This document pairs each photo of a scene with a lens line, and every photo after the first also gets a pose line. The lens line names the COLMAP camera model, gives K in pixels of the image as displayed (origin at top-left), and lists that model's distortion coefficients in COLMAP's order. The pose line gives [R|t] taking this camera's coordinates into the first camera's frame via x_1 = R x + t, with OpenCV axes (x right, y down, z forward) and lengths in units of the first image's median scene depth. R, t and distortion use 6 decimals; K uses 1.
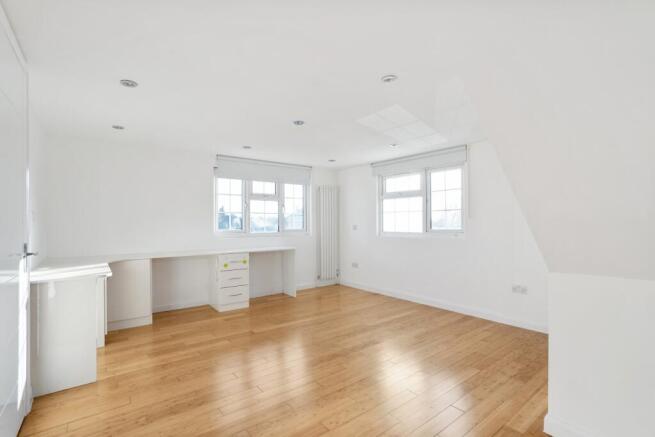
lens RADIAL K [[306.3, 0, 325.6], [0, 306.3, 213.1], [0, 0, 1]] dist [0.020932, 0.000093]
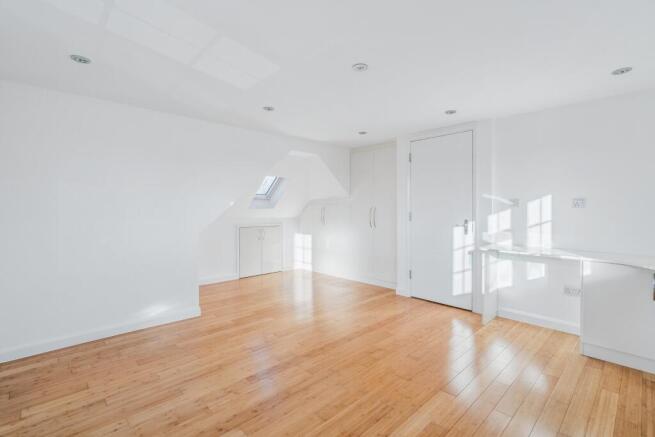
lens RADIAL K [[306.3, 0, 325.6], [0, 306.3, 213.1], [0, 0, 1]] dist [0.020932, 0.000093]
pose [[-0.994435, 0.005717, -0.105193, 0.067386], [0.007497, 0.999835, -0.016538, 0.052467], [0.105081, -0.017235, -0.994314, 1.753783]]
